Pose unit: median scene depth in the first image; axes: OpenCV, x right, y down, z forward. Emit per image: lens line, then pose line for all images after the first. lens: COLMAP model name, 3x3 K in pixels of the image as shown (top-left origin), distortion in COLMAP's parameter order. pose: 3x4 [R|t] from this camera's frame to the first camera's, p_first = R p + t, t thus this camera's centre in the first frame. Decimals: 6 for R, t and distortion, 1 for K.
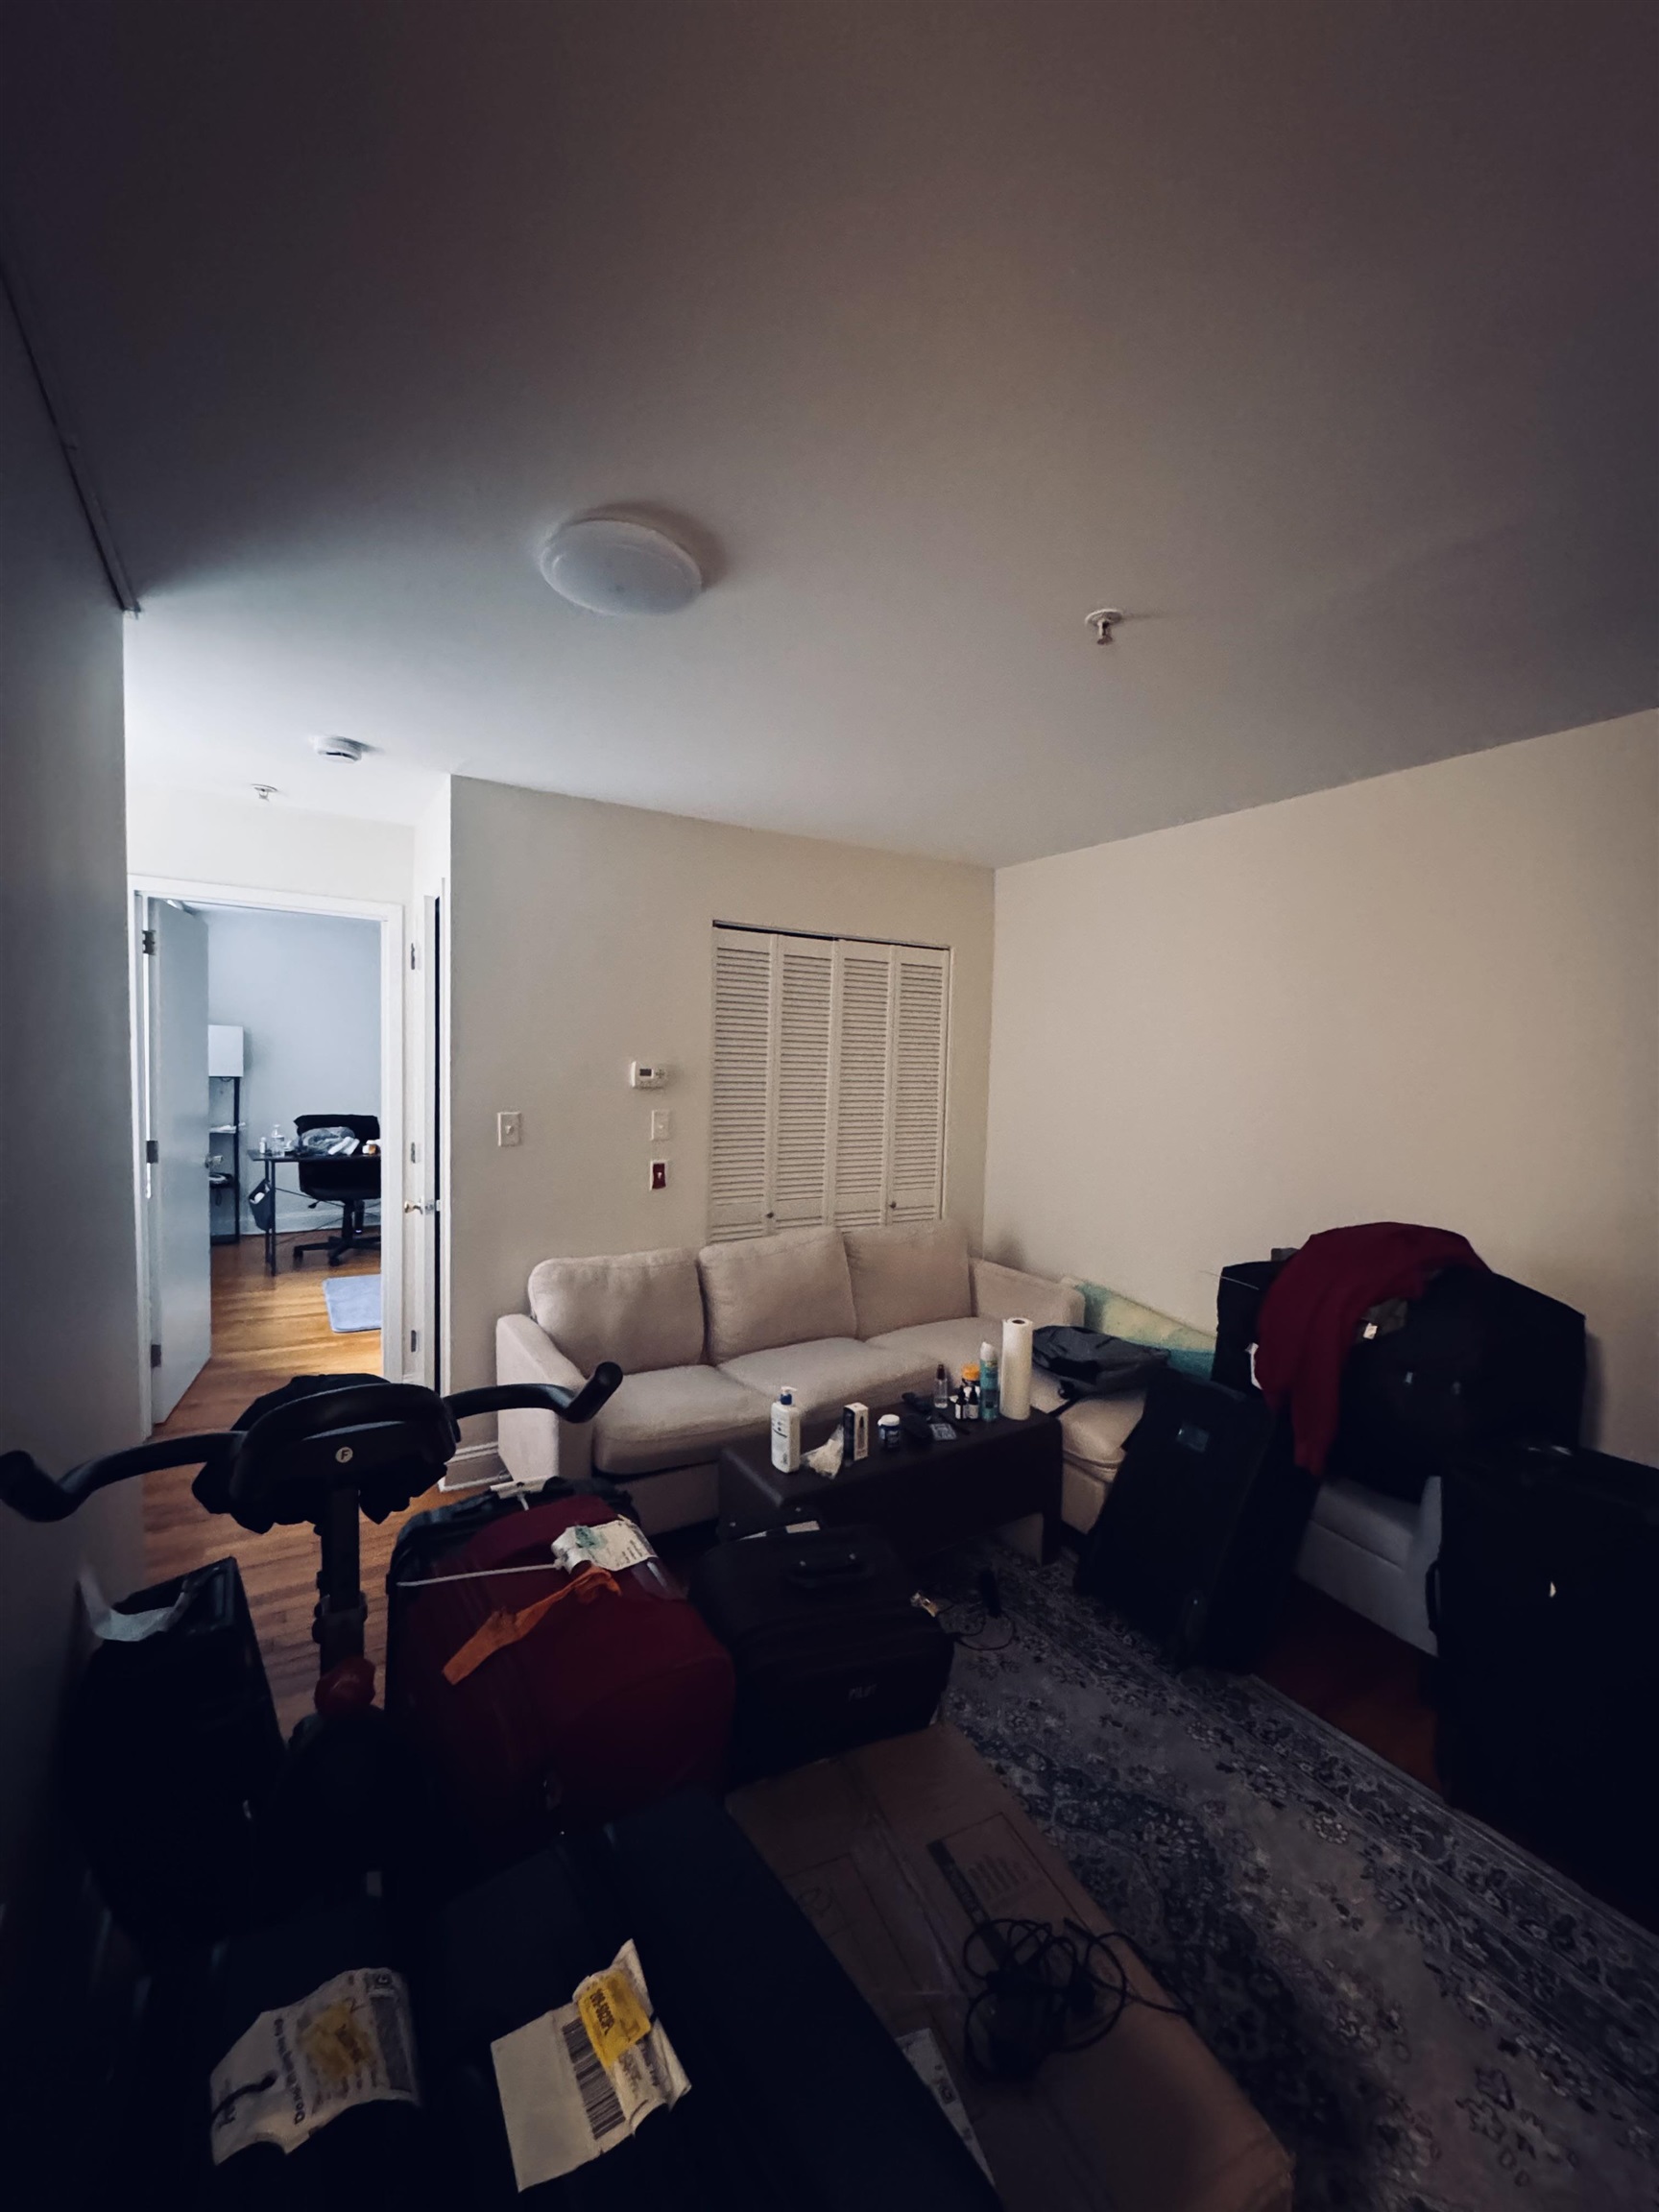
lens RADIAL K [[876.4, 0, 831.2], [0, 876.4, 1105.6], [0, 0, 1]] dist [-0.007880, 0.001586]
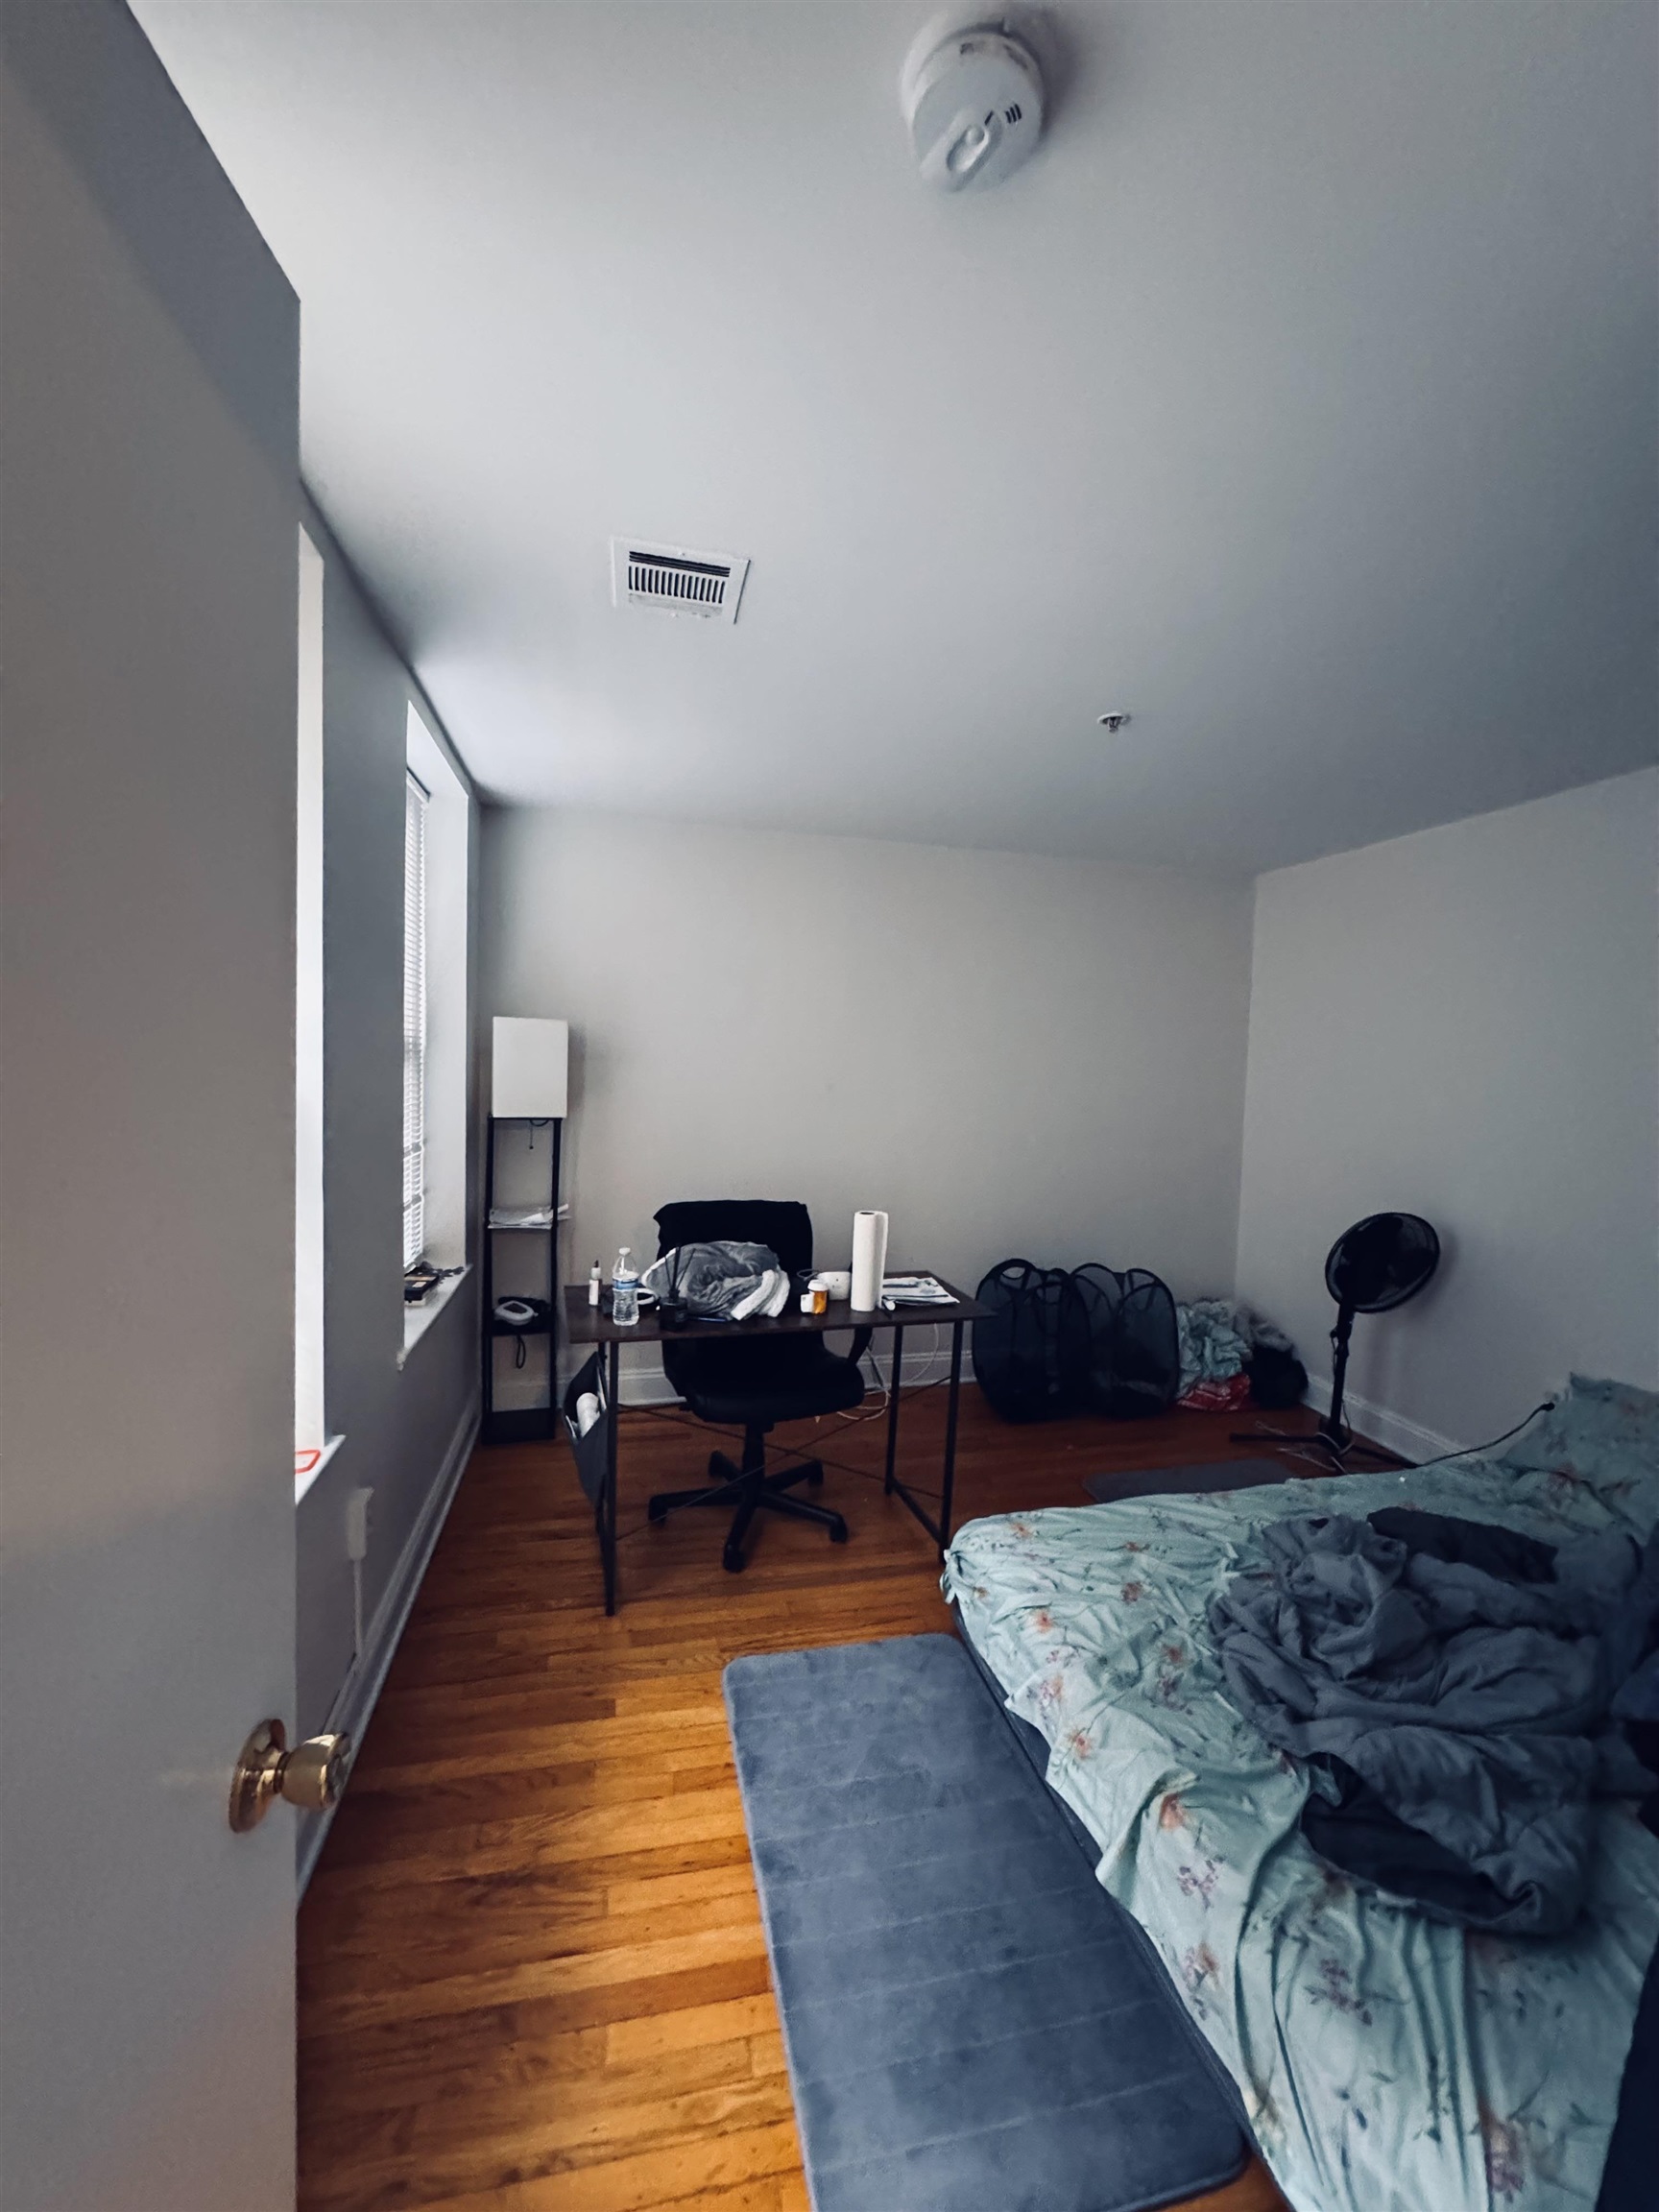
lens RADIAL K [[876.4, 0, 829.2], [0, 876.4, 1104.8], [0, 0, 1]] dist [-0.007880, 0.001586]
pose [[0.946549, 0.012639, -0.322314, -0.901256], [-0.018268, 0.999729, -0.014444, -0.090084], [0.322044, 0.019560, 0.946523, 1.401504]]
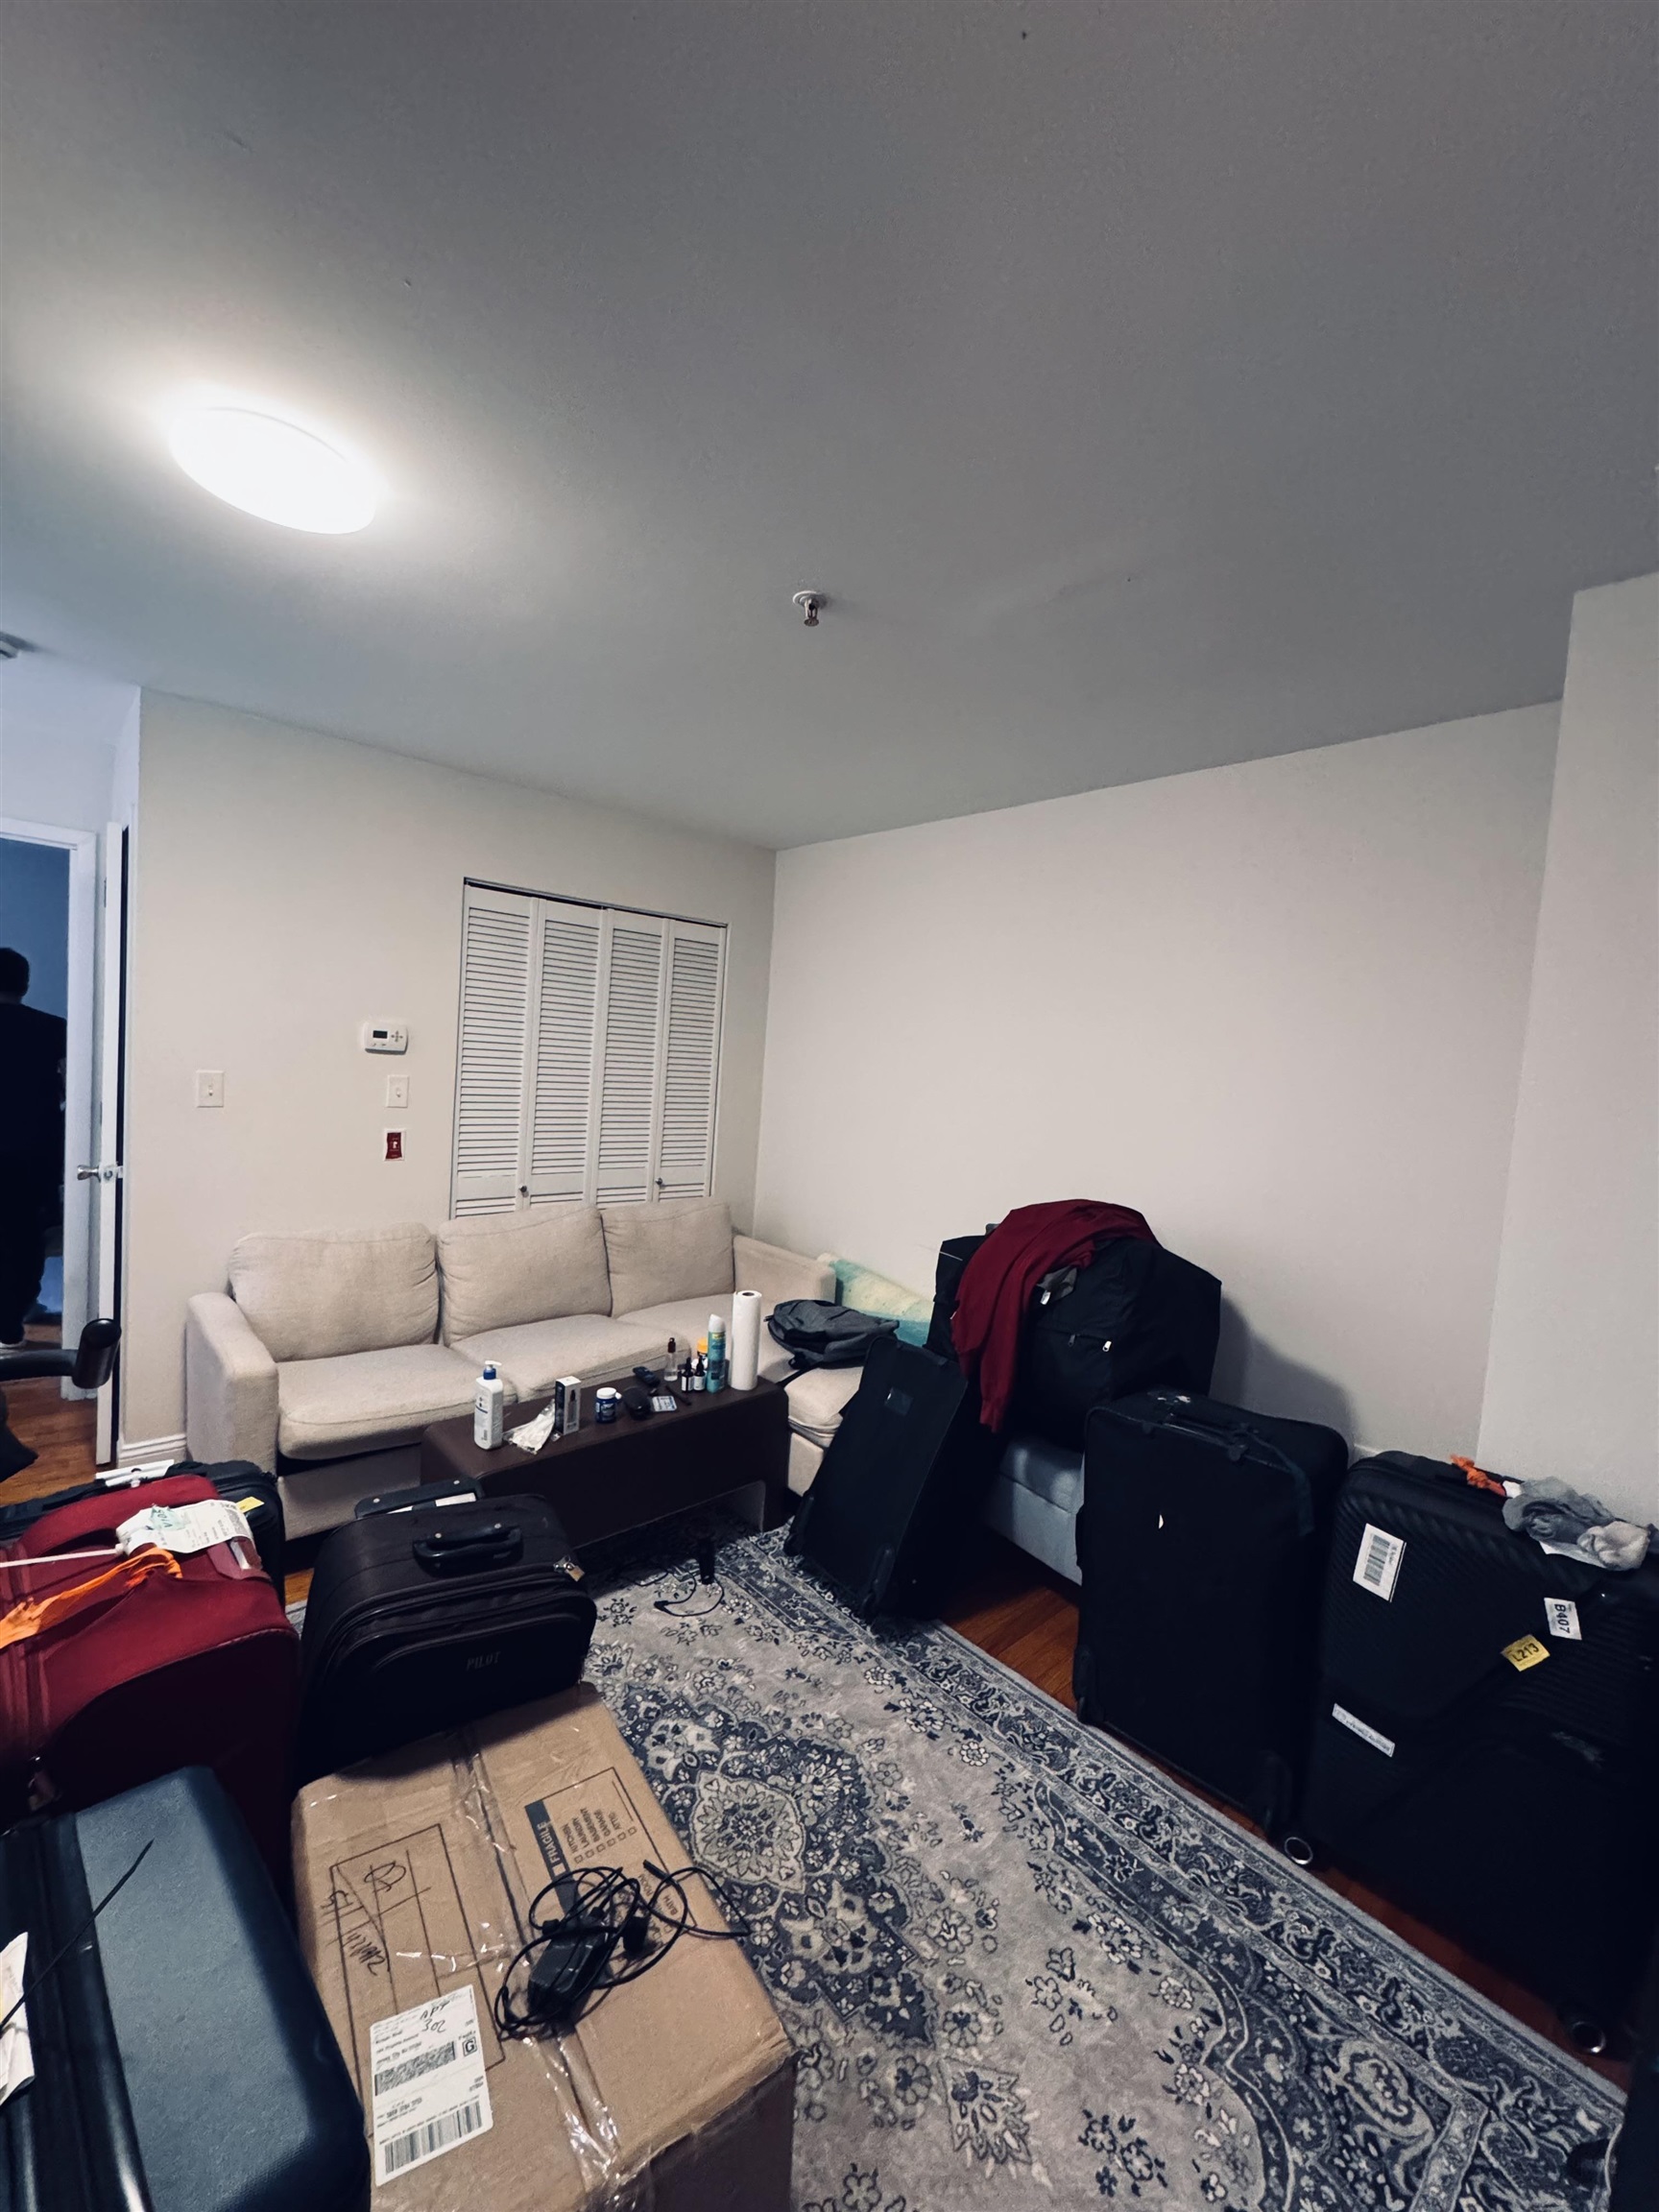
lens RADIAL K [[876.4, 0, 830.1], [0, 876.4, 1105.7], [0, 0, 1]] dist [-0.007880, 0.001586]
pose [[0.982267, 0.030678, 0.184959, 0.118582], [-0.033760, 0.999338, 0.013539, 0.012157], [-0.184422, -0.019543, 0.982653, -0.011915]]
